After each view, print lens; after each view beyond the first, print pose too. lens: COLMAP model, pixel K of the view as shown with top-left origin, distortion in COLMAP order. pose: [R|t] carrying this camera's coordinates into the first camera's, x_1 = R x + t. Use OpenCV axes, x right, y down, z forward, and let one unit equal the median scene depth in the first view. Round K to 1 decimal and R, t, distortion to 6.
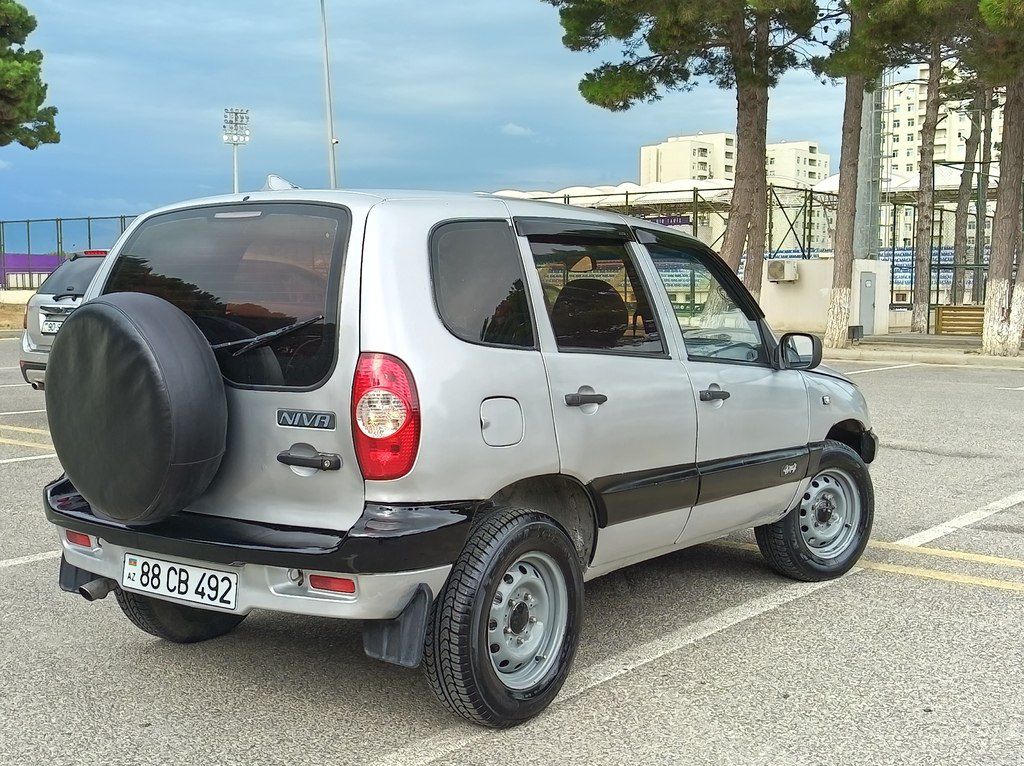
lens RADIAL K [[1260.5, 0, 512.0], [0, 1260.5, 383.0], [0, 0, 1]] dist [0.167506, -0.348450]
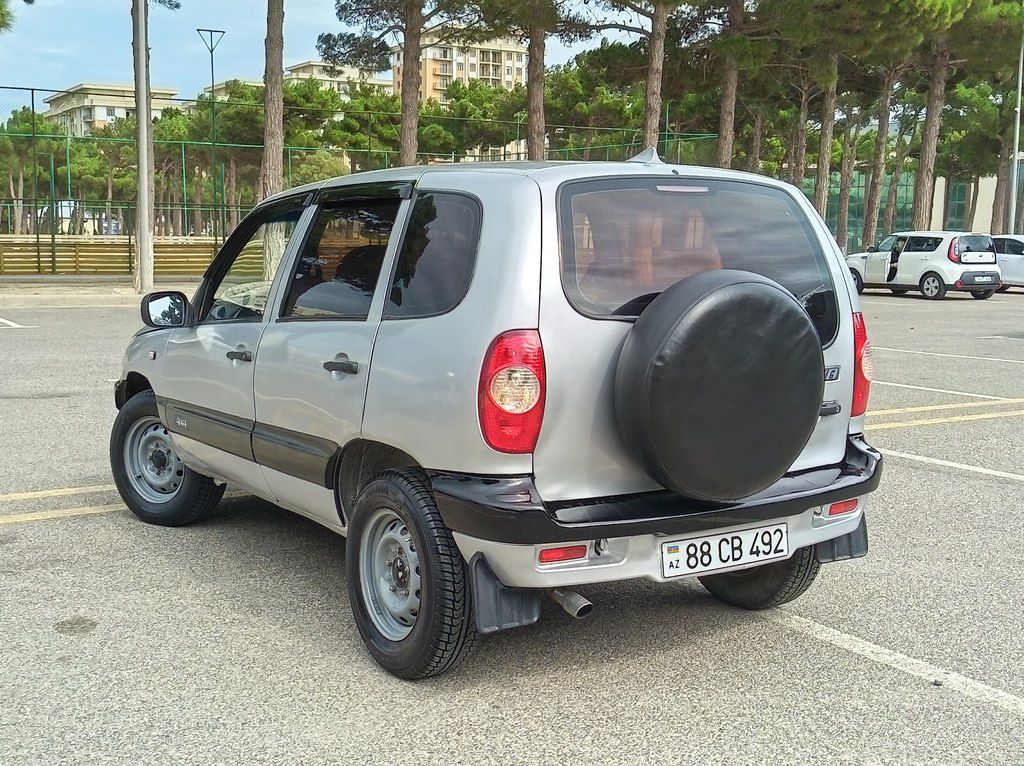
lens RADIAL K [[1260.5, 0, 512.0], [0, 1260.5, 383.0], [0, 0, 1]] dist [0.167506, -0.348450]
pose [[0.316940, -0.102545, 0.942886, -0.992412], [0.059161, 0.994339, 0.088255, -0.061480], [-0.946599, 0.027811, 0.321213, 0.654431]]
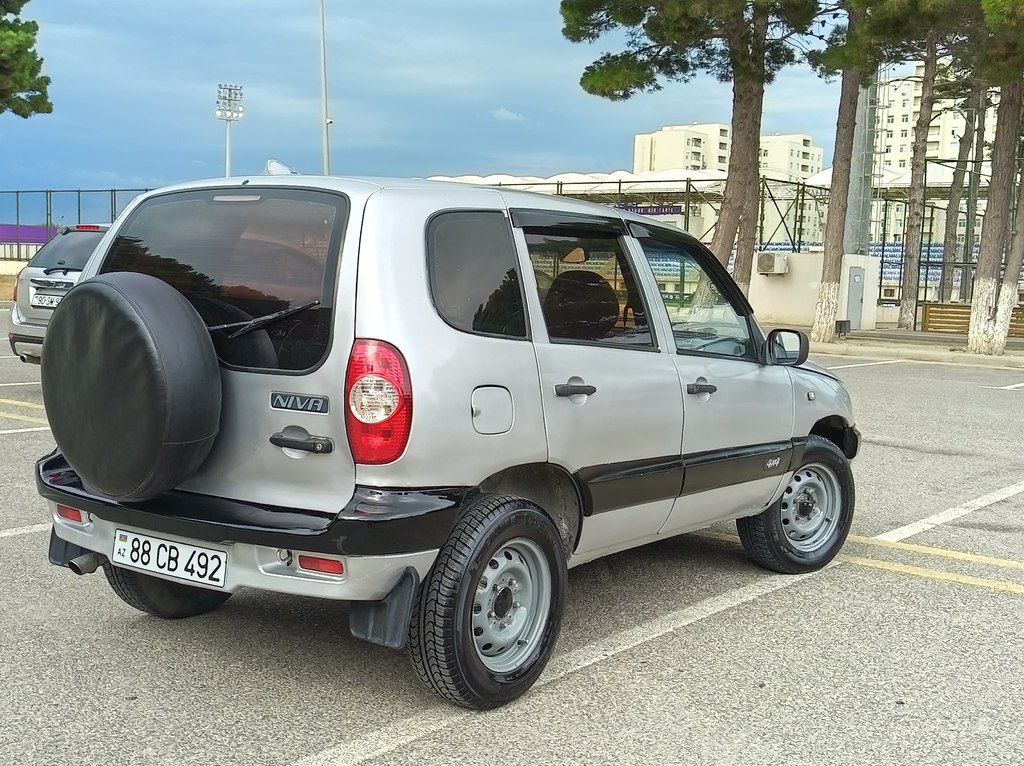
lens RADIAL K [[1260.5, 0, 512.0], [0, 1260.5, 383.0], [0, 0, 1]] dist [0.167506, -0.348450]
pose [[0.999578, 0.027242, 0.010118, -0.001790], [-0.027363, 0.999554, 0.011992, -0.002708], [-0.009786, -0.012264, 0.999877, -0.012306]]
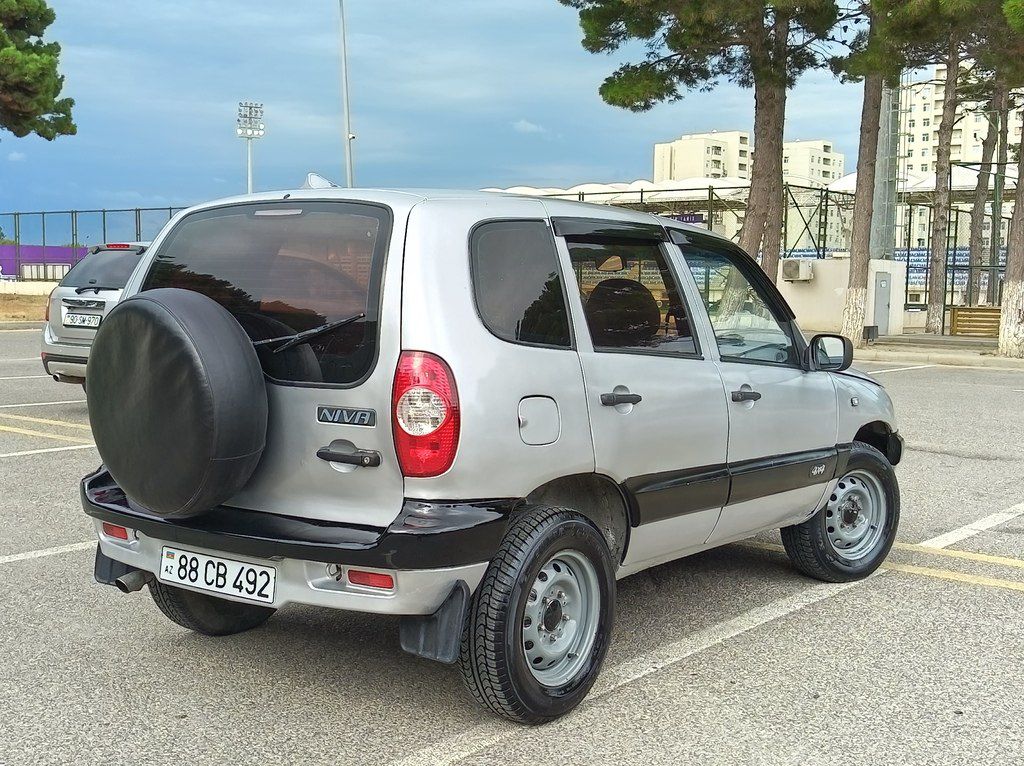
lens RADIAL K [[1260.5, 0, 512.0], [0, 1260.5, 383.0], [0, 0, 1]] dist [0.167506, -0.348450]
pose [[0.999913, 0.010749, -0.007681, -0.016565], [-0.010727, 0.999938, 0.003012, -0.001563], [0.007713, -0.002929, 0.999966, -0.005318]]
